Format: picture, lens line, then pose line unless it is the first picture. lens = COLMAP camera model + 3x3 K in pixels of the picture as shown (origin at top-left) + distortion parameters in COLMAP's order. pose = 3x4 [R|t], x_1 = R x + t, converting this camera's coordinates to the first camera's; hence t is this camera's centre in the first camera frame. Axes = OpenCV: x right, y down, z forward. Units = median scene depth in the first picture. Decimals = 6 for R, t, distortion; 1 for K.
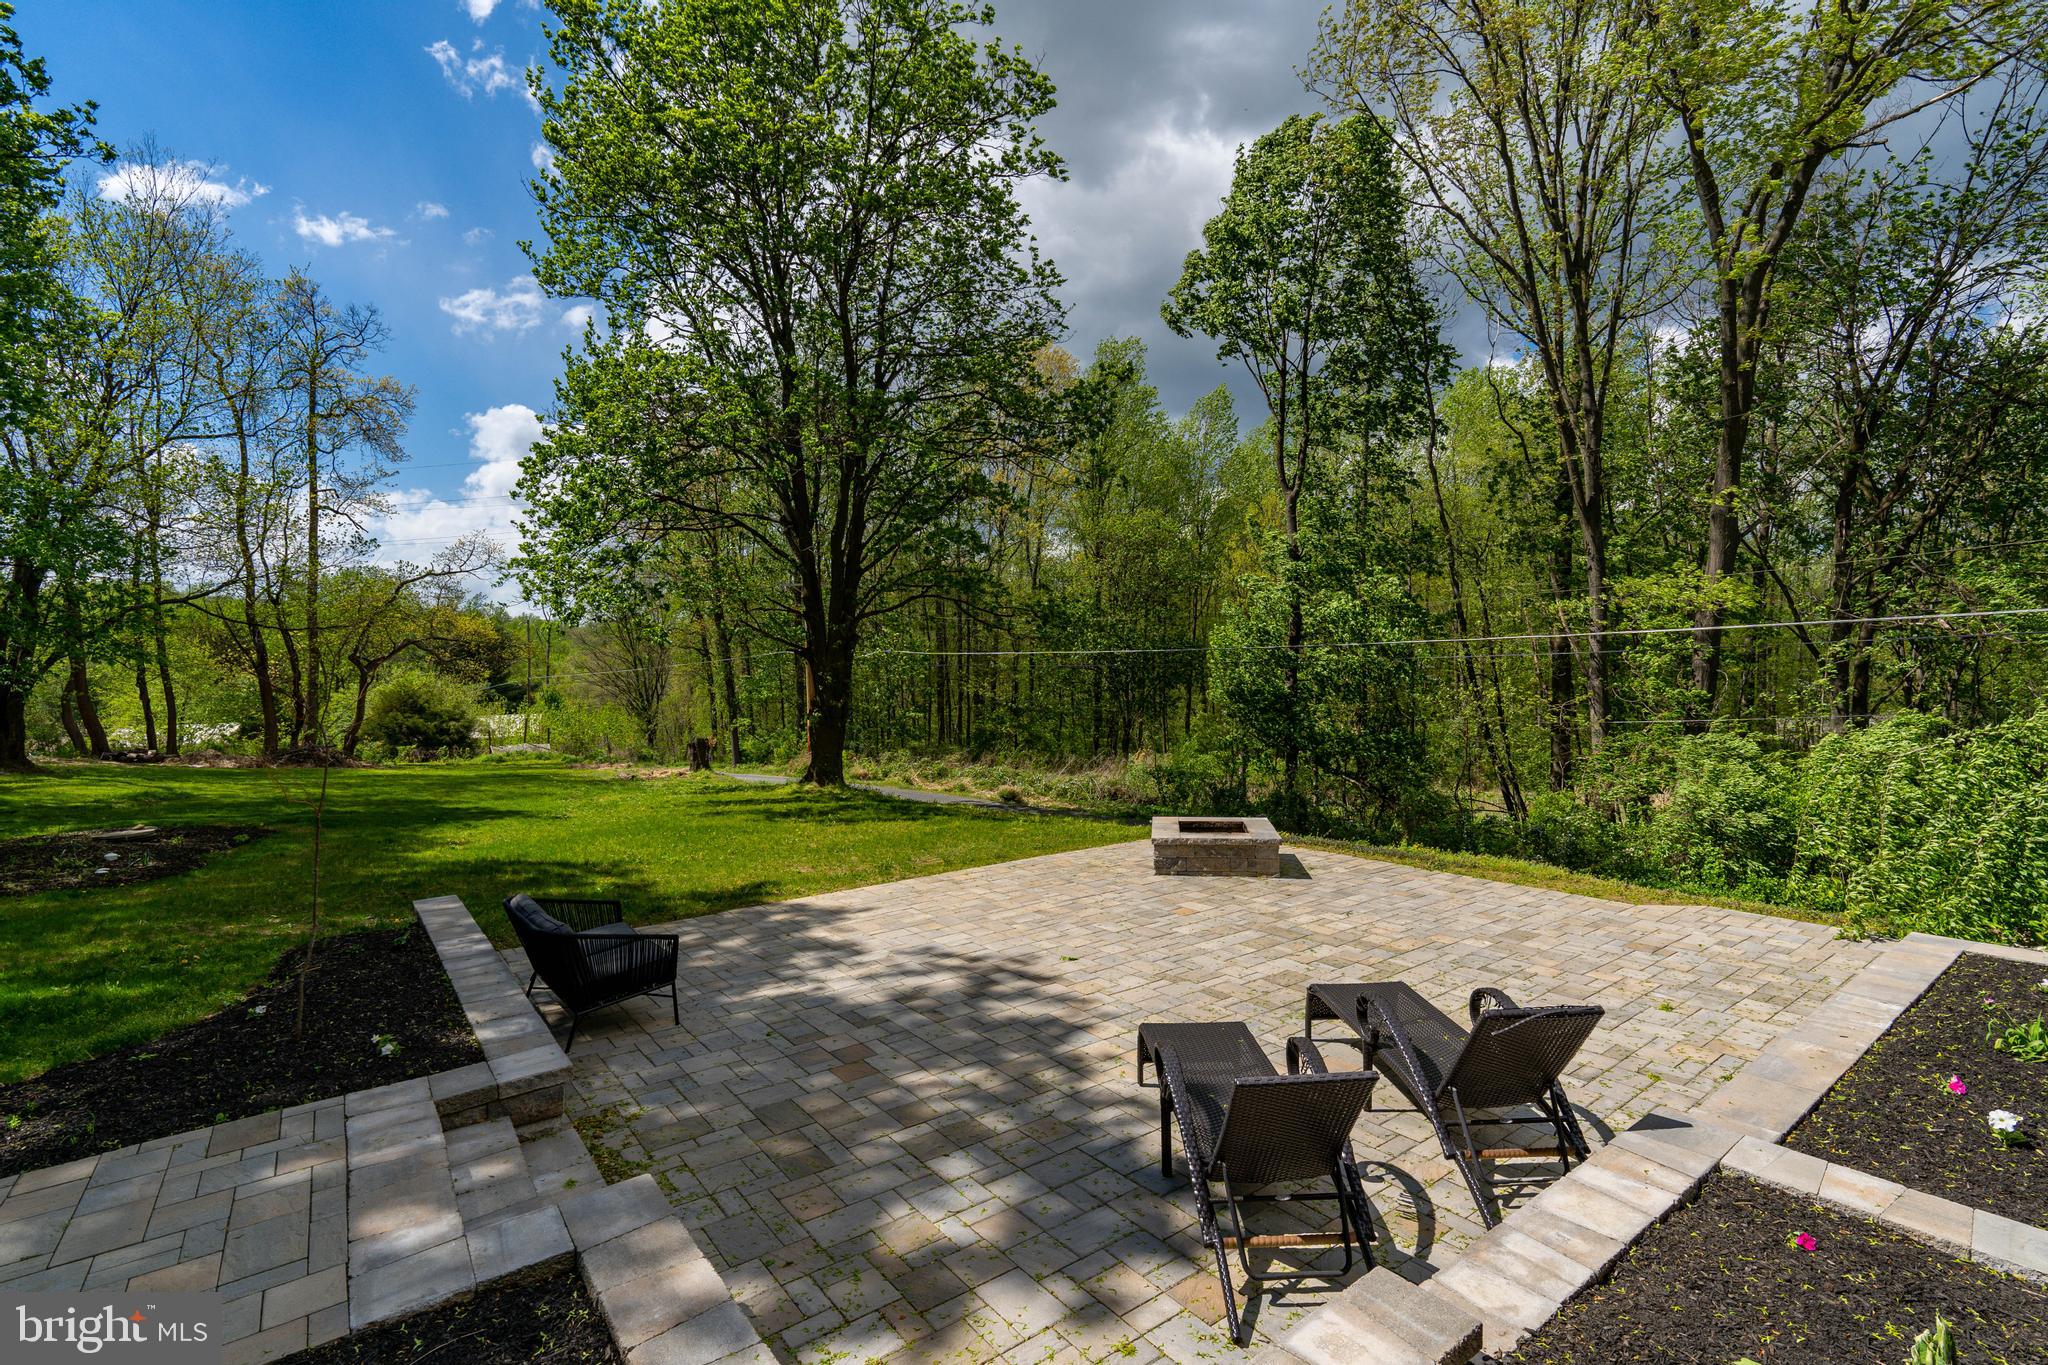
lens RADIAL K [[913.9, 0, 1024.0], [0, 913.9, 682.5], [0, 0, 1]] dist [0.000217, 0.000353]
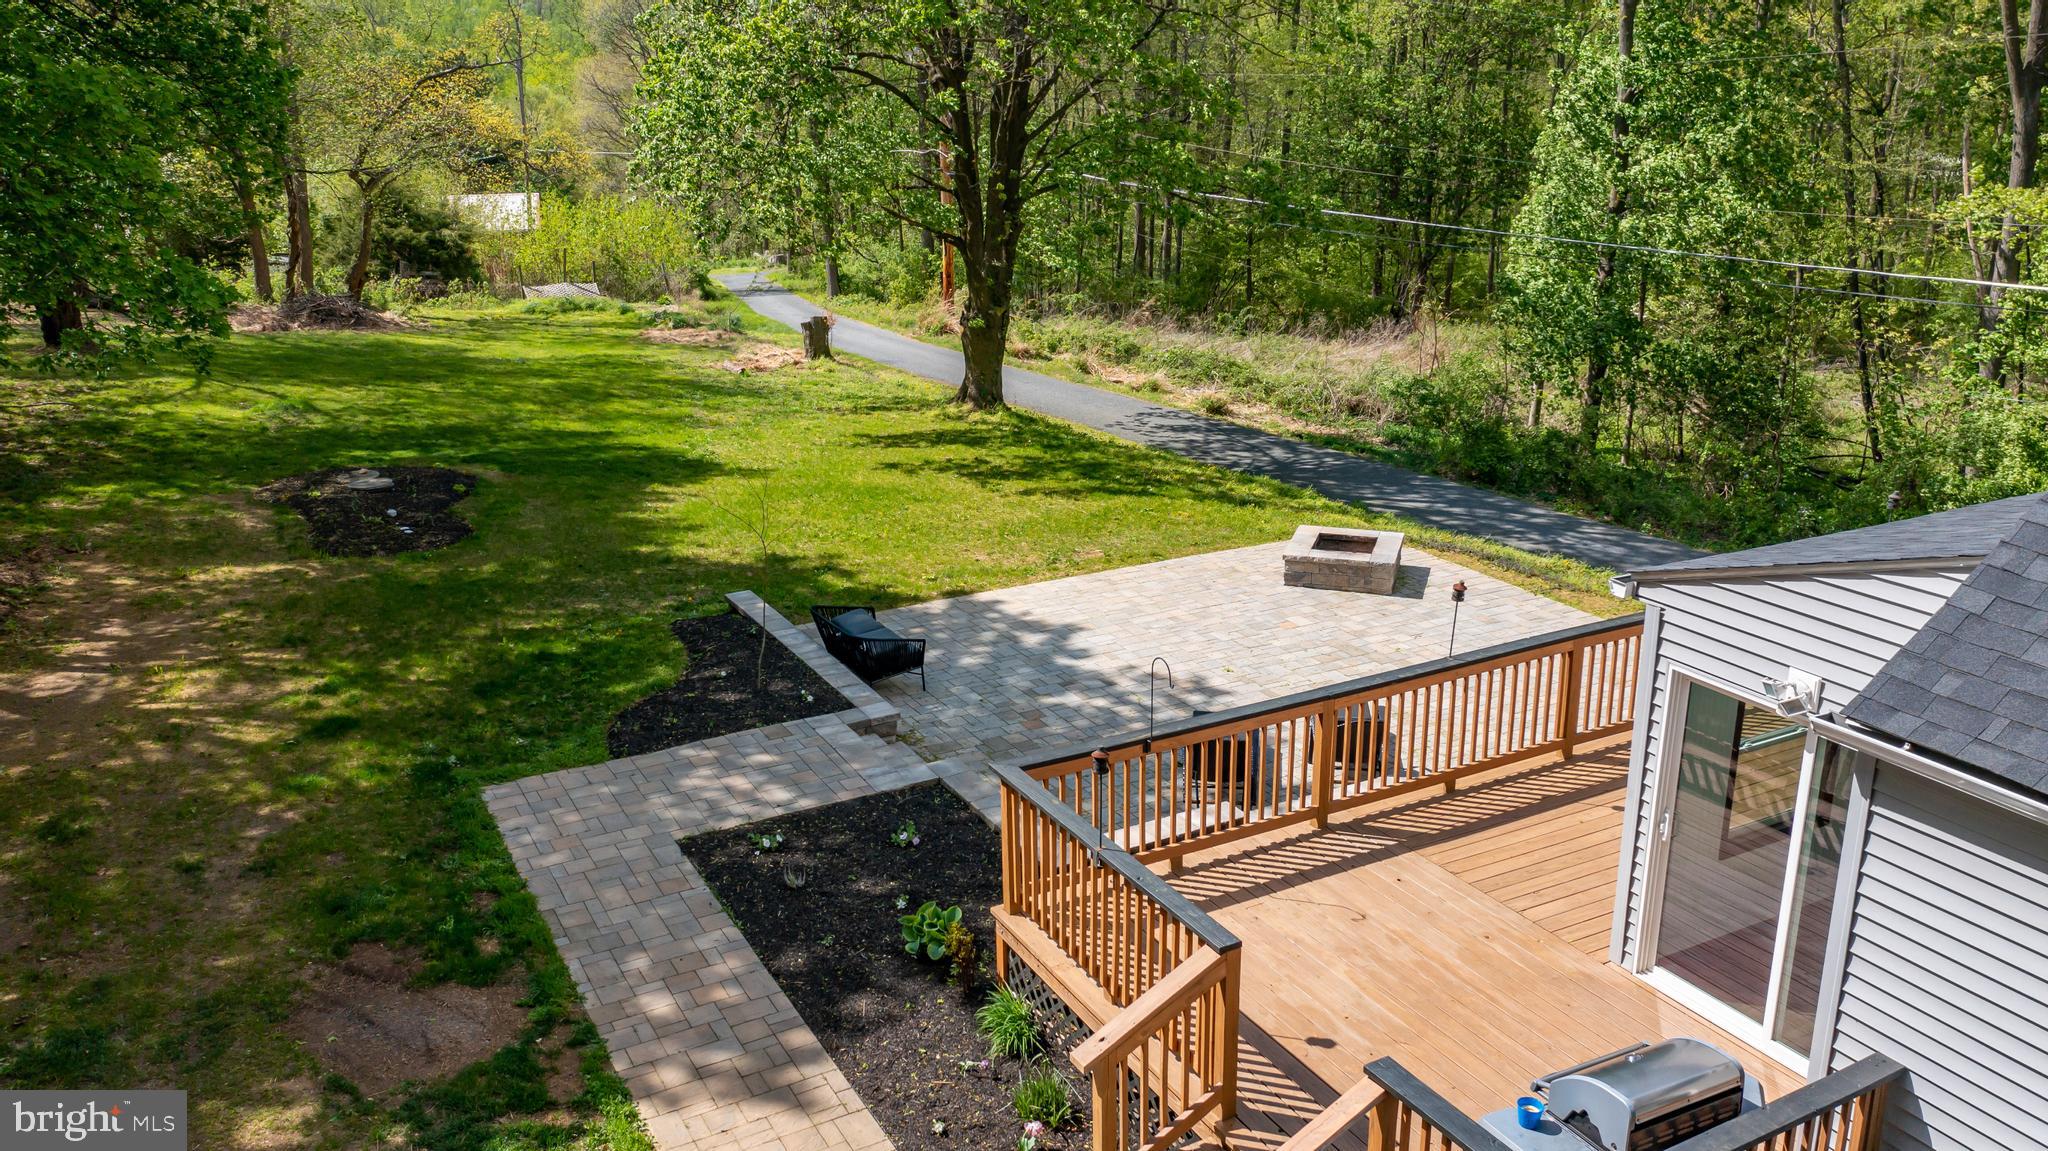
lens RADIAL K [[1620.6, 0, 1024.0], [0, 1620.6, 575.5], [0, 0, 1]] dist [0.000246, -0.000031]
pose [[0.985821, 0.055802, -0.158247, 0.138755], [-0.006546, 0.955154, 0.296036, -0.393632], [0.167670, -0.290803, 0.941977, -0.945673]]
